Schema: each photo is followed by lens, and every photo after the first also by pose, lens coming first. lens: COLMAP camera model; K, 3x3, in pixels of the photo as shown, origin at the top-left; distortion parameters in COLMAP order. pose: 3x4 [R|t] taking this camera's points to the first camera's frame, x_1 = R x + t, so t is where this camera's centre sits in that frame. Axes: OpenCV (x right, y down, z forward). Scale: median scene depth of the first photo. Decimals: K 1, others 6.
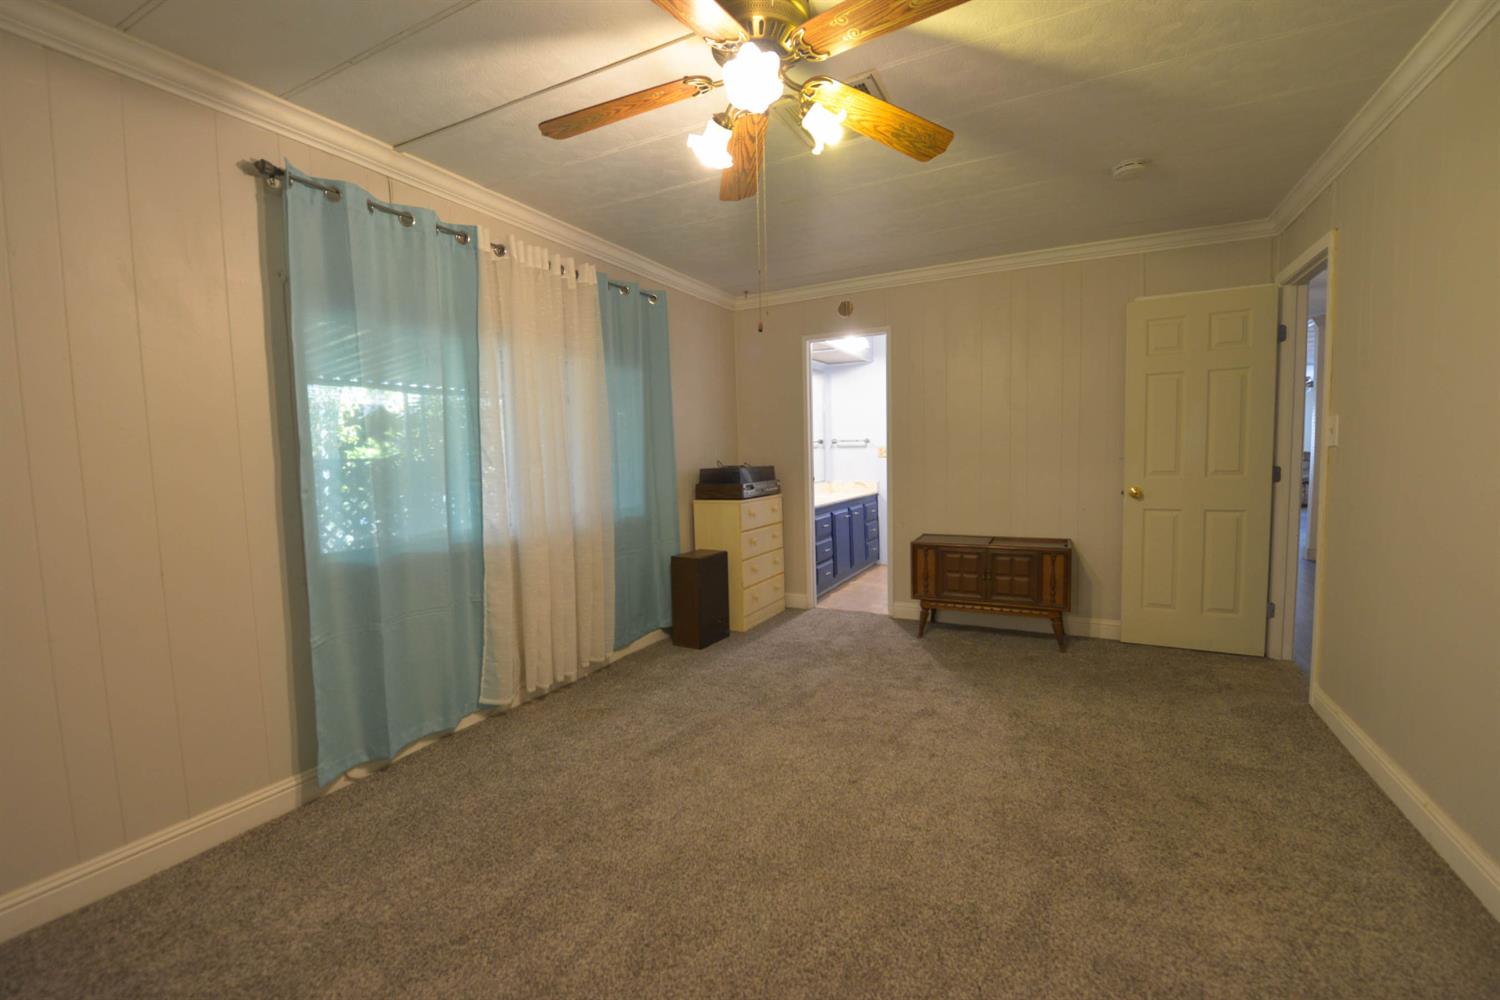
lens RADIAL K [[606.6, 0, 757.8], [0, 606.6, 507.1], [0, 0, 1]] dist [-0.018833, -0.001807]
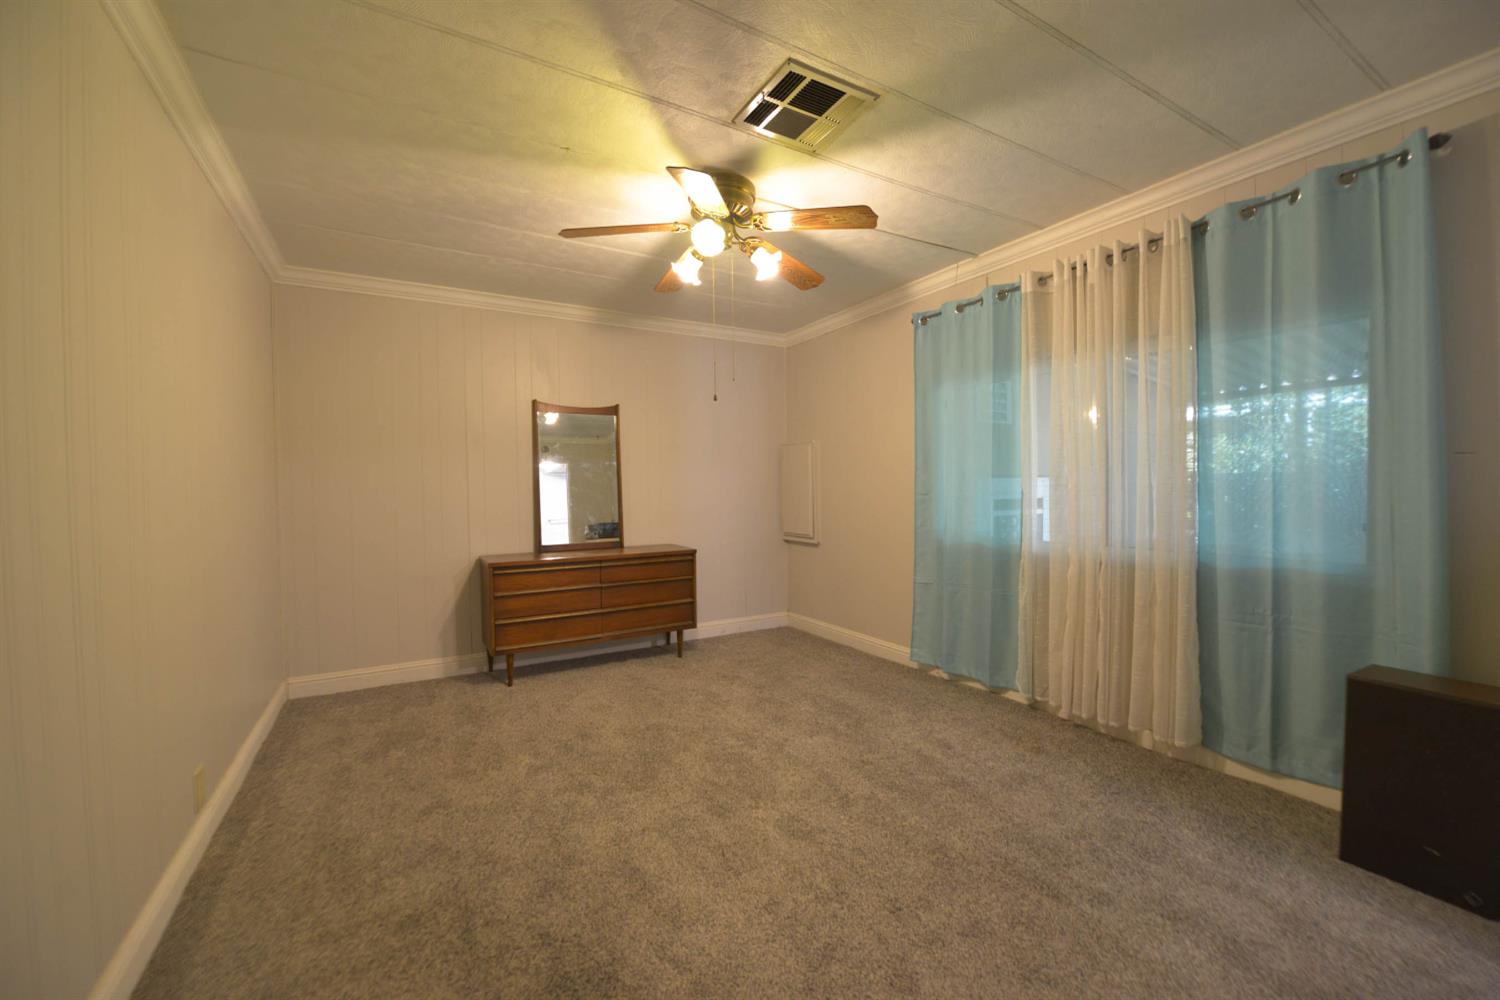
lens RADIAL K [[606.6, 0, 757.8], [0, 606.6, 507.1], [0, 0, 1]] dist [-0.018833, -0.001807]
pose [[-0.528842, 0.052046, -0.847123, 0.777119], [-0.052204, 0.994233, 0.093675, -0.098928], [0.847113, 0.093763, -0.523075, 1.166073]]
